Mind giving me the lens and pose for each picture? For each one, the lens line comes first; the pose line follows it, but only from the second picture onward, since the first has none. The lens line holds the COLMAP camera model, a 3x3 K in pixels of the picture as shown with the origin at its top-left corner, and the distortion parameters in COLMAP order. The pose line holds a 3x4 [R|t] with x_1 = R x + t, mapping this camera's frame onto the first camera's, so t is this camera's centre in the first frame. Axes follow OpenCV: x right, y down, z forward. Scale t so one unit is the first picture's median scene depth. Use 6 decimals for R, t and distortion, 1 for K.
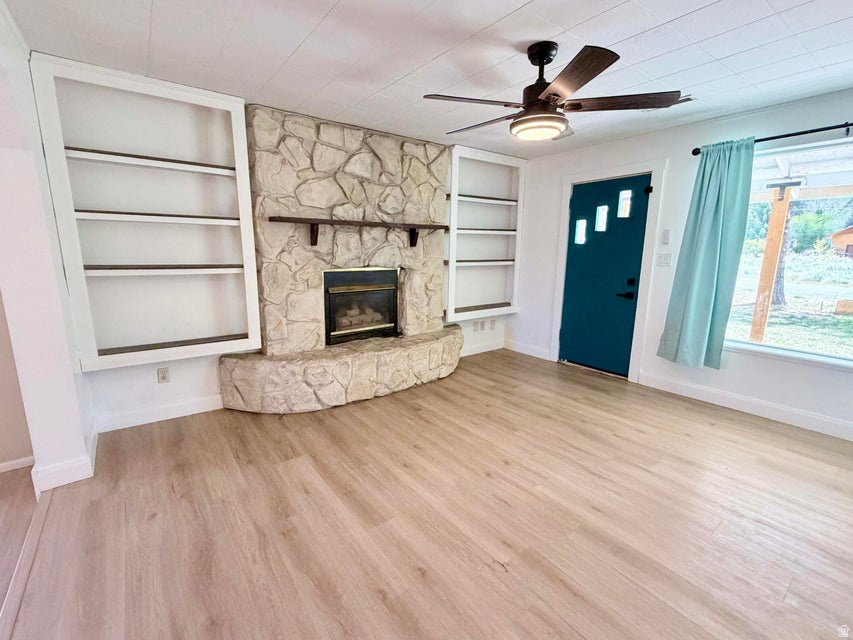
lens RADIAL K [[378.5, 0, 426.5], [0, 378.5, 320.0], [0, 0, 1]] dist [-0.000859, -0.000049]
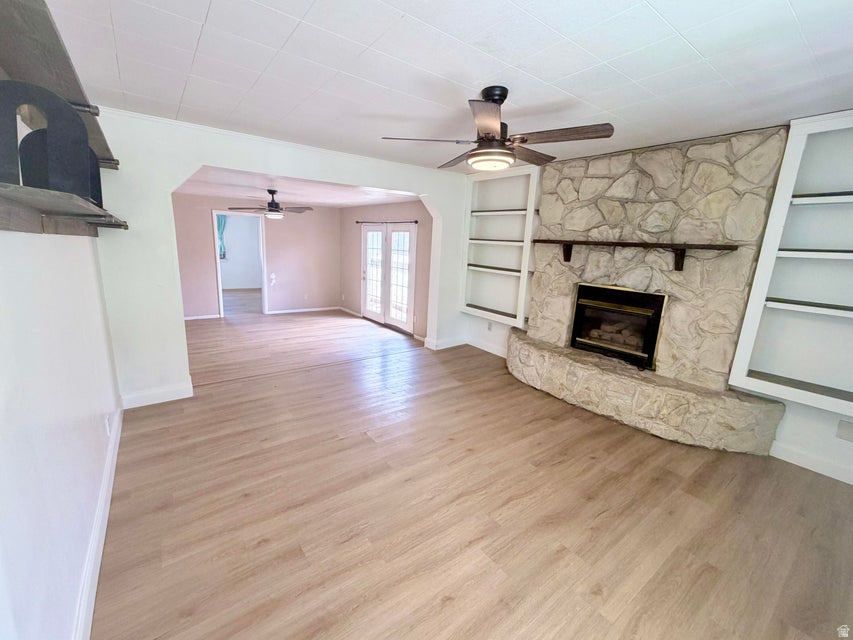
lens RADIAL K [[348.4, 0, 426.5], [0, 348.4, 320.0], [0, 0, 1]] dist [0.000254, -0.000034]
pose [[0.025657, 0.202740, -0.978896, 0.794013], [-0.245712, 0.950457, 0.190410, -0.111376], [0.969003, 0.235642, 0.074202, 0.482370]]
